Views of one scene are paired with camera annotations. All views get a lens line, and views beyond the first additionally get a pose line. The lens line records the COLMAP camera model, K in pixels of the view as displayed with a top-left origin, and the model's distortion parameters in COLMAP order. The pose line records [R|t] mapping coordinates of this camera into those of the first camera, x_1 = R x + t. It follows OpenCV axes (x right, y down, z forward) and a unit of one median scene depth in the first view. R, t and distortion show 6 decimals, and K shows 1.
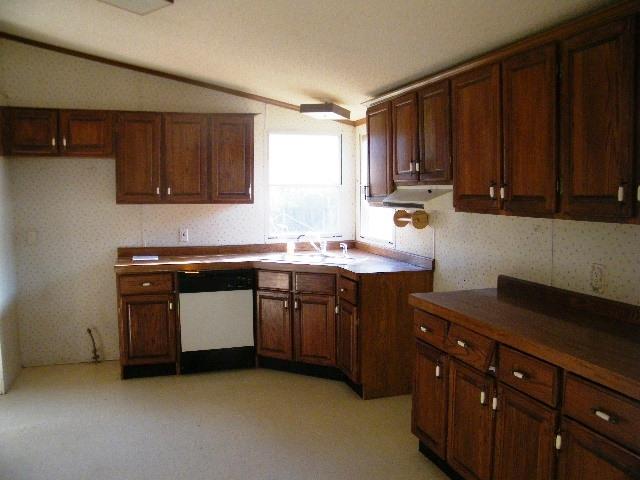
lens RADIAL K [[540.7, 0, 320.0], [0, 540.7, 240.0], [0, 0, 1]] dist [-0.139726, 0.003164]
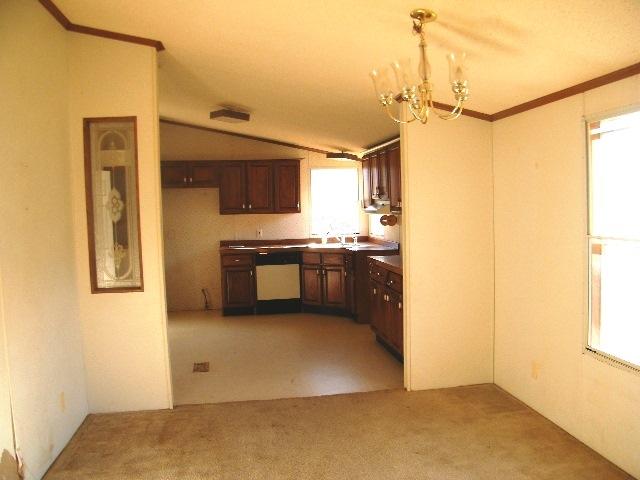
lens RADIAL K [[540.7, 0, 320.0], [0, 540.7, 240.0], [0, 0, 1]] dist [-0.139726, 0.003164]
pose [[0.988397, -0.010998, -0.151495, 0.197529], [0.007576, 0.999703, -0.023146, 0.056948], [0.151705, 0.021729, 0.988187, -0.665823]]
